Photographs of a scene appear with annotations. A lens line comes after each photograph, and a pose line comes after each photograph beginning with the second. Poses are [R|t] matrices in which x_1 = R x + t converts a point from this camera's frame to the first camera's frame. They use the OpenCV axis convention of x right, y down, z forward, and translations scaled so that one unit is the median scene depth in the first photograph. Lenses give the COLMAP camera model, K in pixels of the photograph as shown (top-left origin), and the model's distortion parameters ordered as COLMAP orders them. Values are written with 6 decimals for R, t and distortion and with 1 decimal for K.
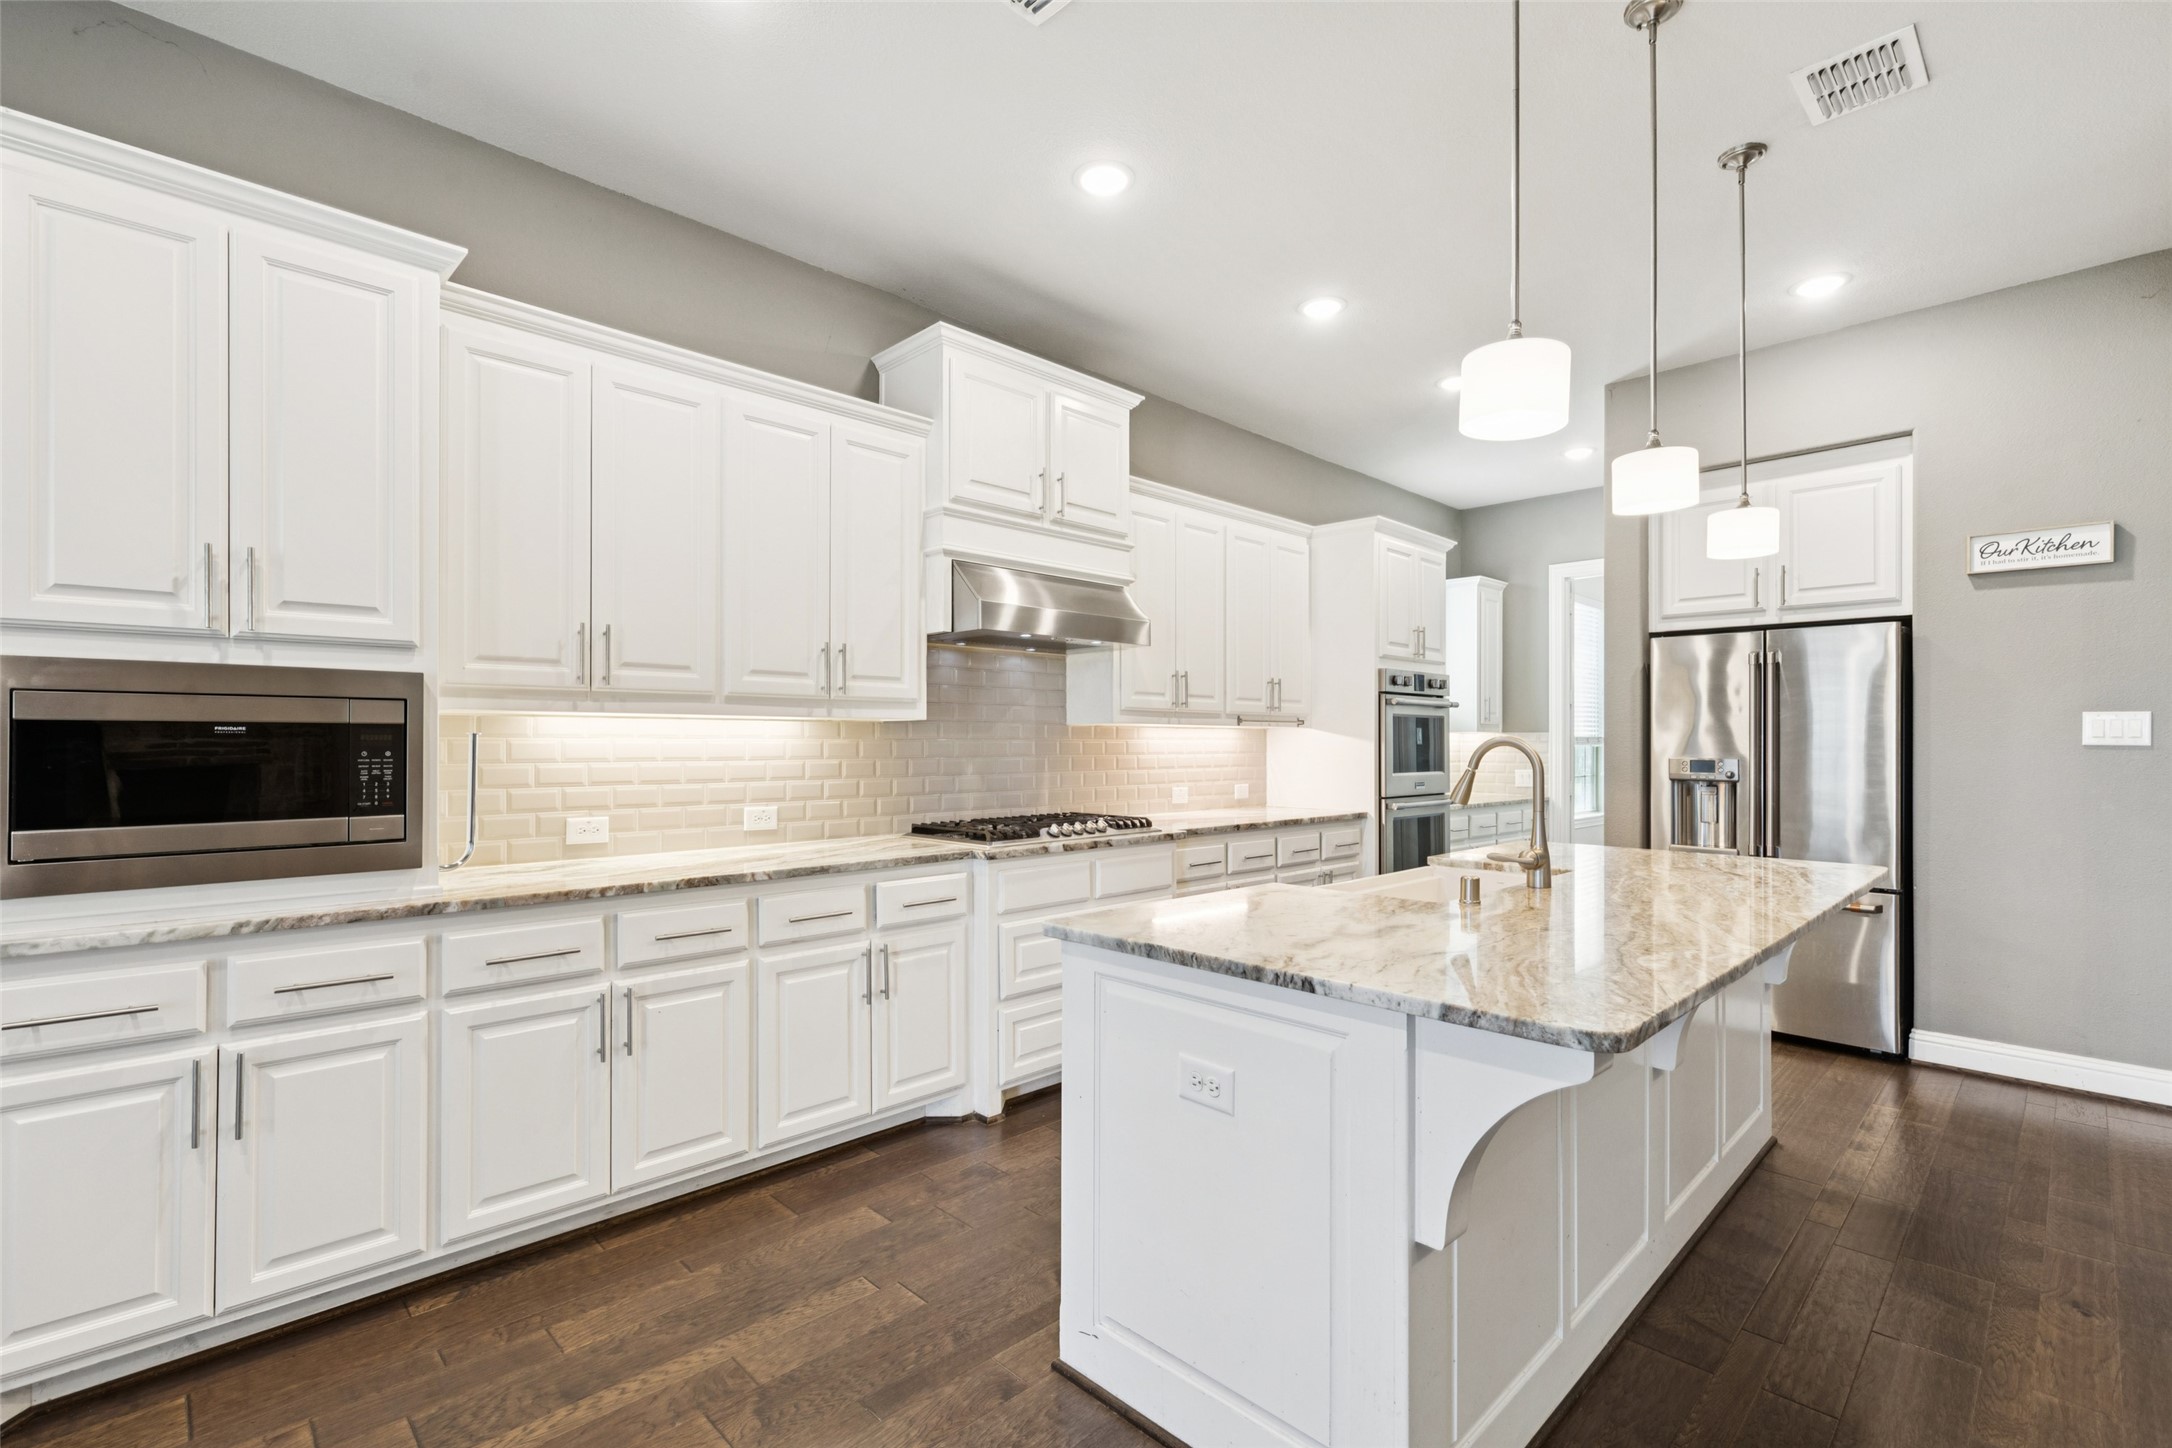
lens RADIAL K [[982.6, 0, 1089.0], [0, 982.6, 732.8], [0, 0, 1]] dist [0.002810, 0.000117]
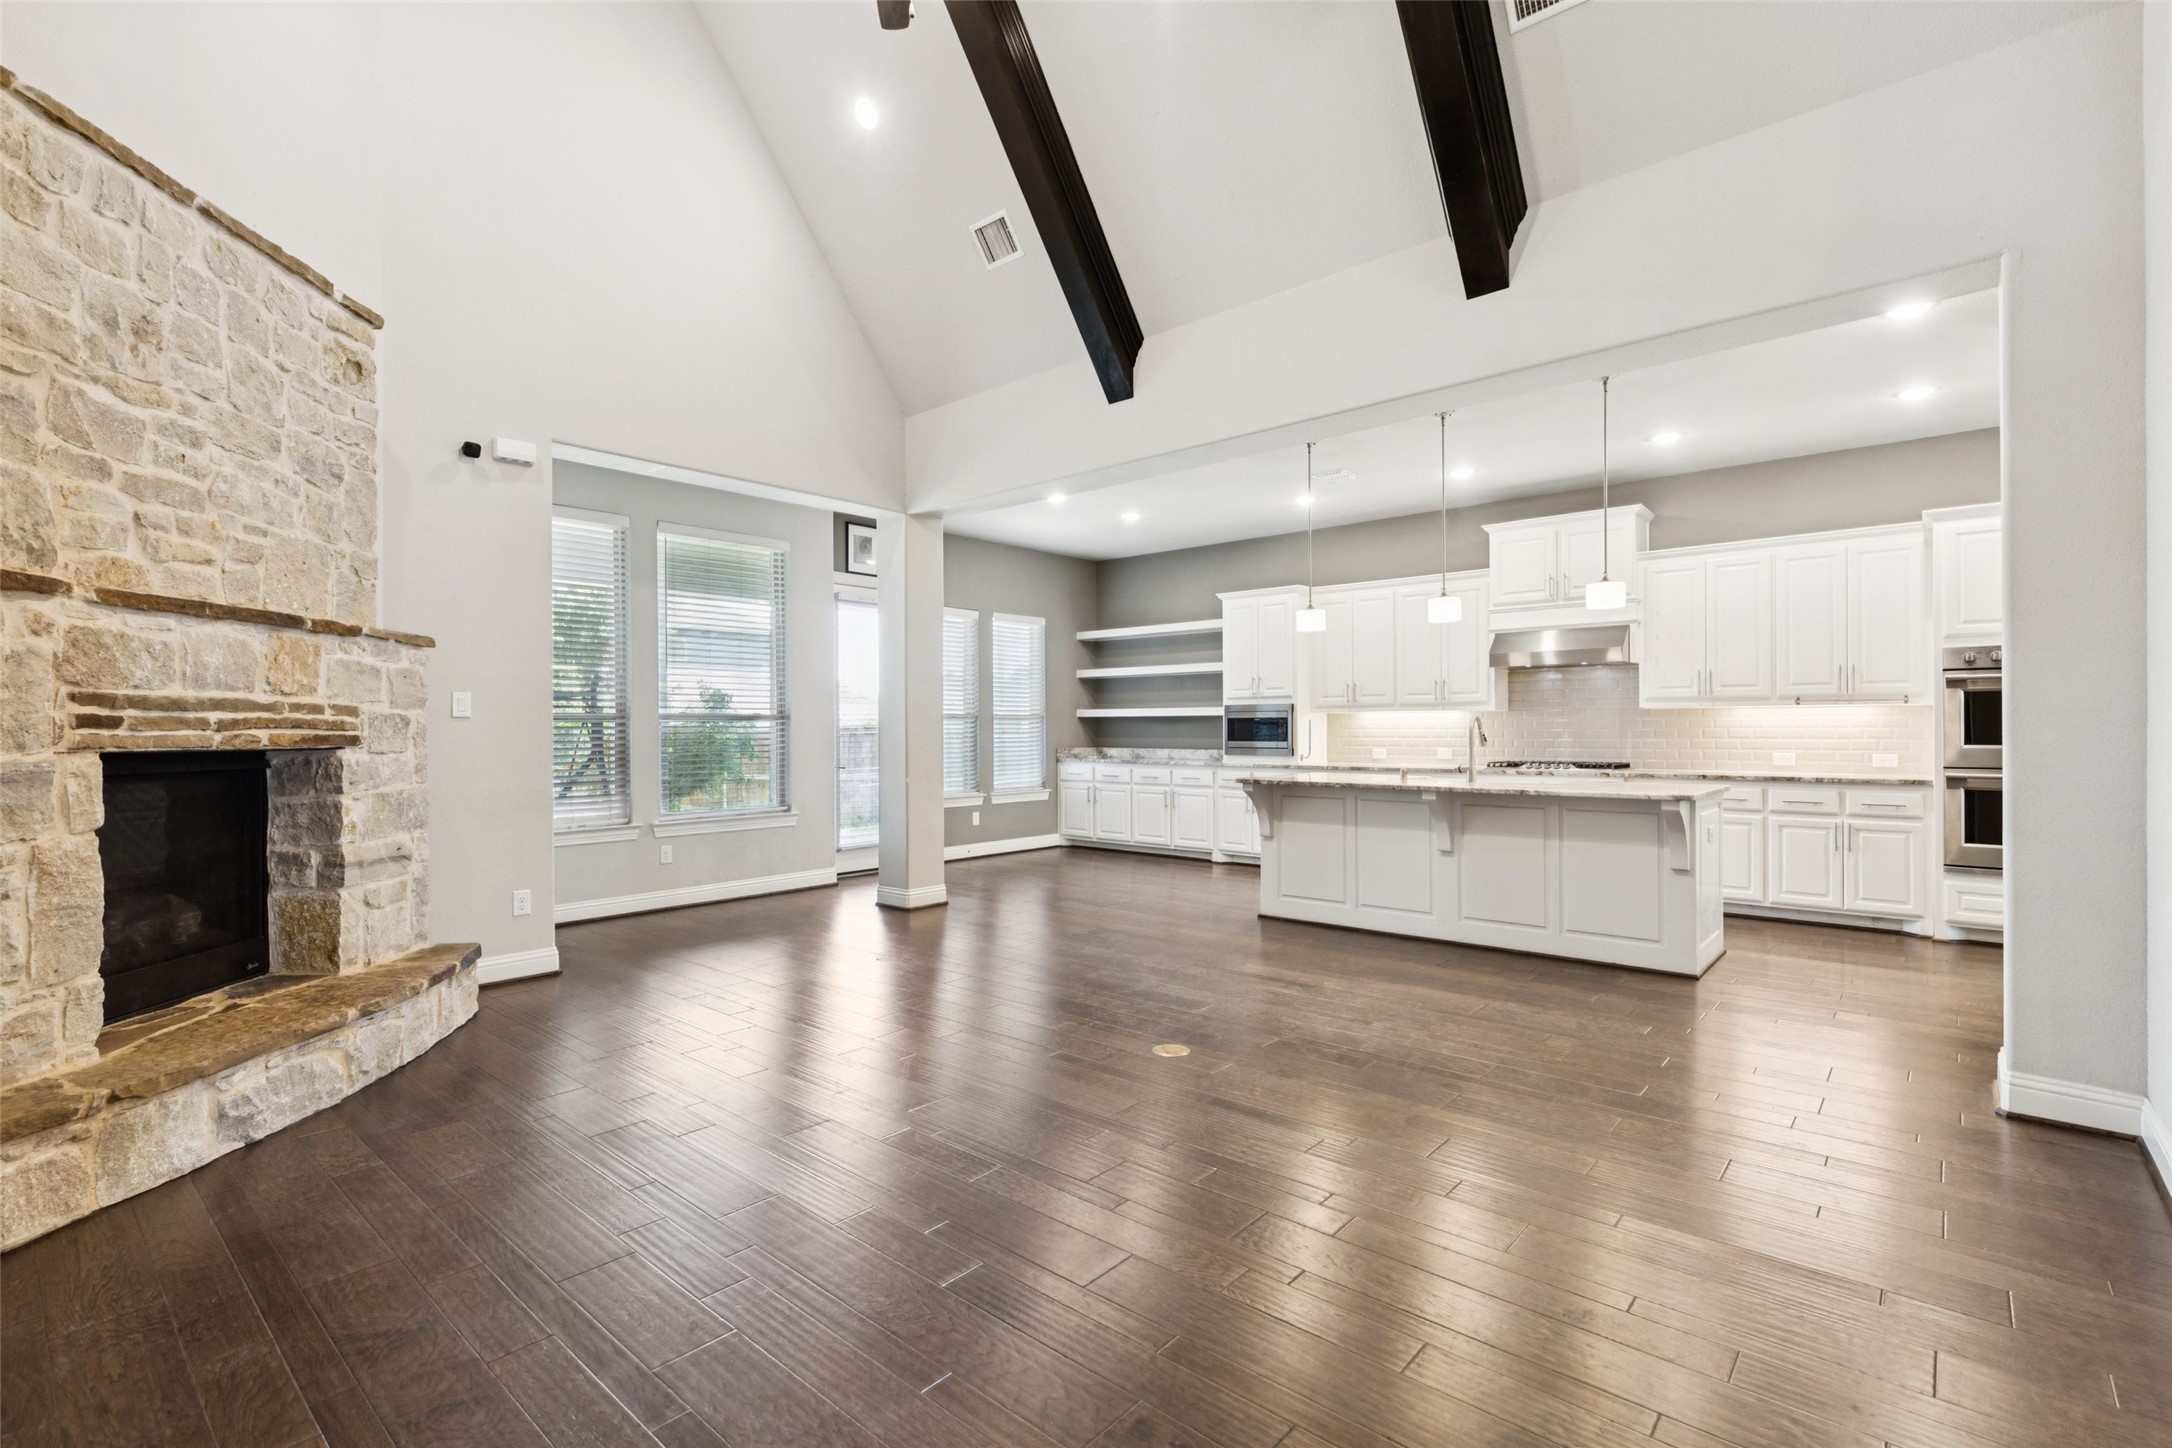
lens RADIAL K [[982.6, 0, 1088.6], [0, 982.6, 727.4], [0, 0, 1]] dist [0.002810, 0.000117]
pose [[0.070607, -0.004918, -0.997492, 1.520462], [0.010397, 0.999937, -0.004194, 0.019570], [0.997450, -0.010075, 0.070654, -0.015230]]
